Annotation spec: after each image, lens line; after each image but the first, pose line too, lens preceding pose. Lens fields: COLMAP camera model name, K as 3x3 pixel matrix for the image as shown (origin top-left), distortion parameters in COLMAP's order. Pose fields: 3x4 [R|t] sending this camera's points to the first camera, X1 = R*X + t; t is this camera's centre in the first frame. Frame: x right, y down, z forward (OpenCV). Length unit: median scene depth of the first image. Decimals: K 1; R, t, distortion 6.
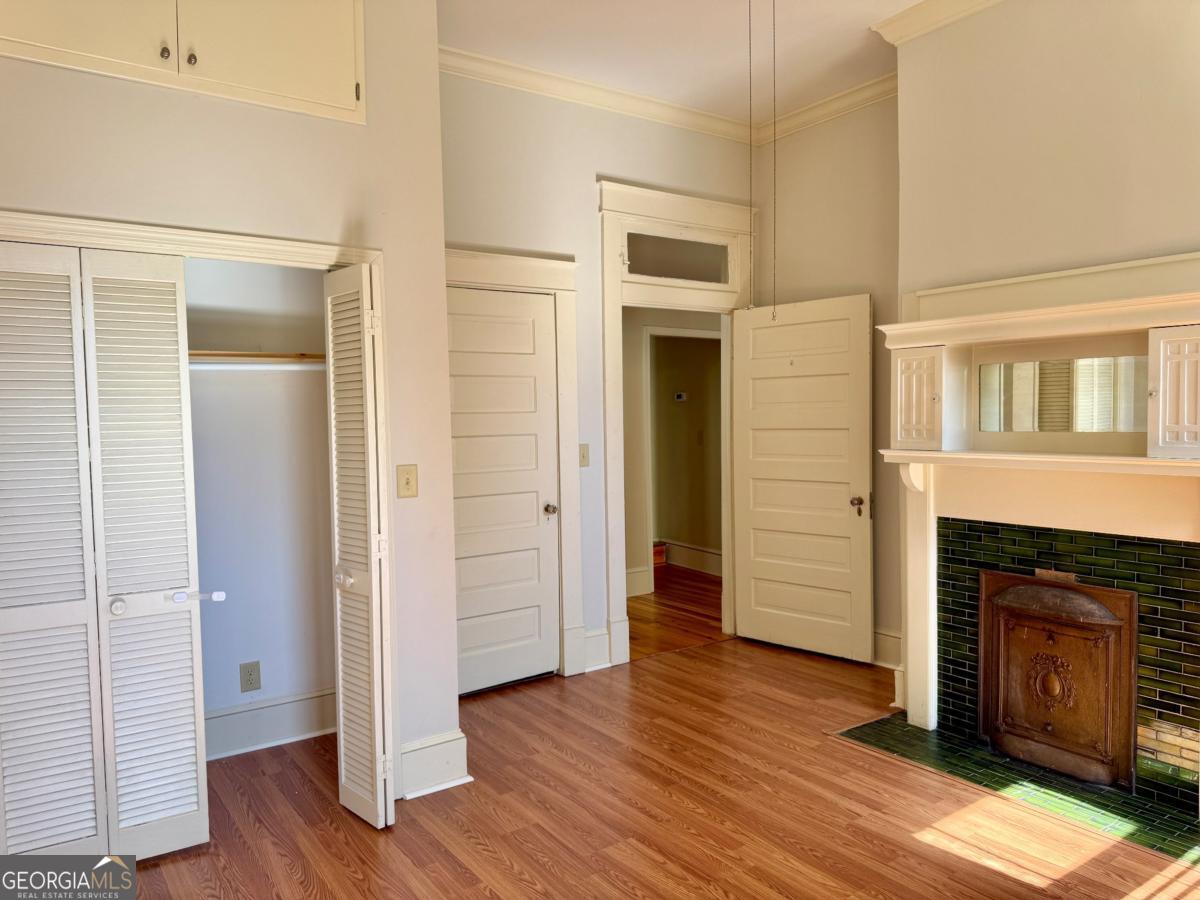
lens RADIAL K [[855.7, 0, 600.4], [0, 855.7, 448.6], [0, 0, 1]] dist [0.044537, -0.038311]
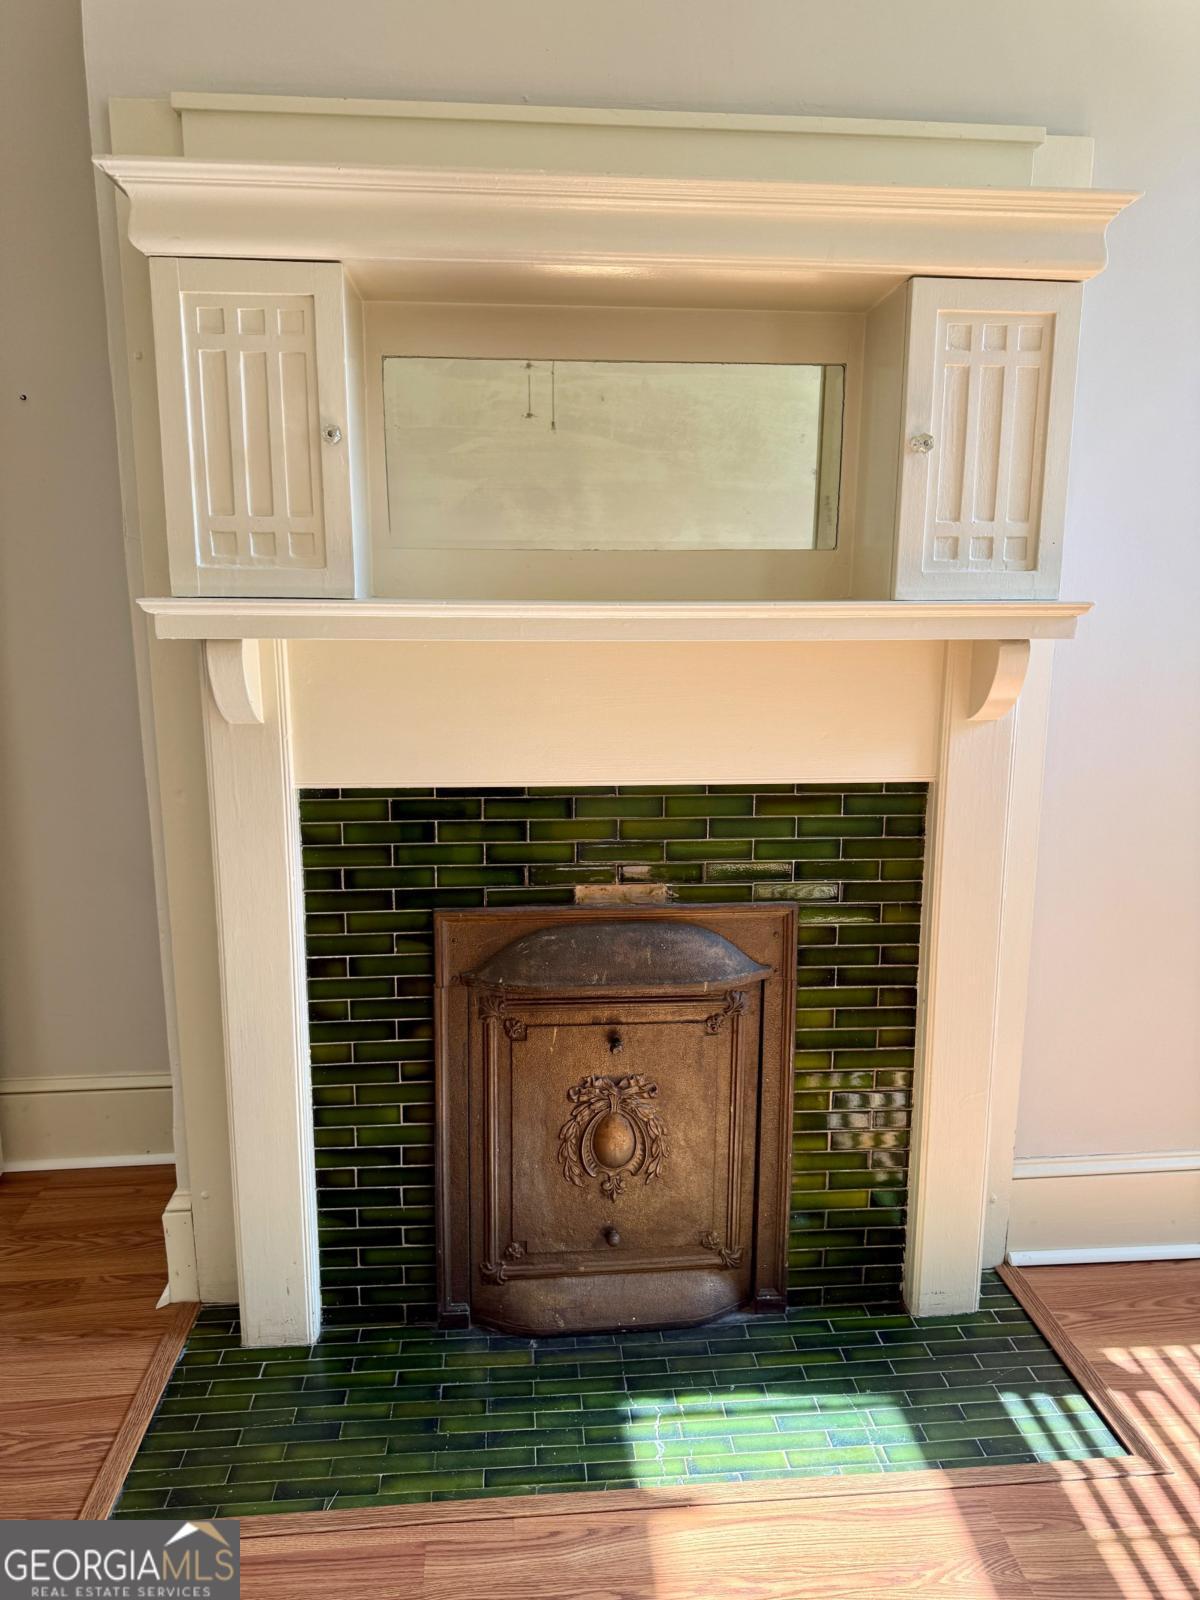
lens RADIAL K [[1140.9, 0, 607.5], [0, 1140.9, 802.4], [0, 0, 1]] dist [0.044537, -0.038311]
pose [[0.504747, -0.146649, 0.850720, 0.052923], [0.024400, 0.987495, 0.155750, 0.014476], [-0.862922, -0.057857, 0.502013, 0.691952]]
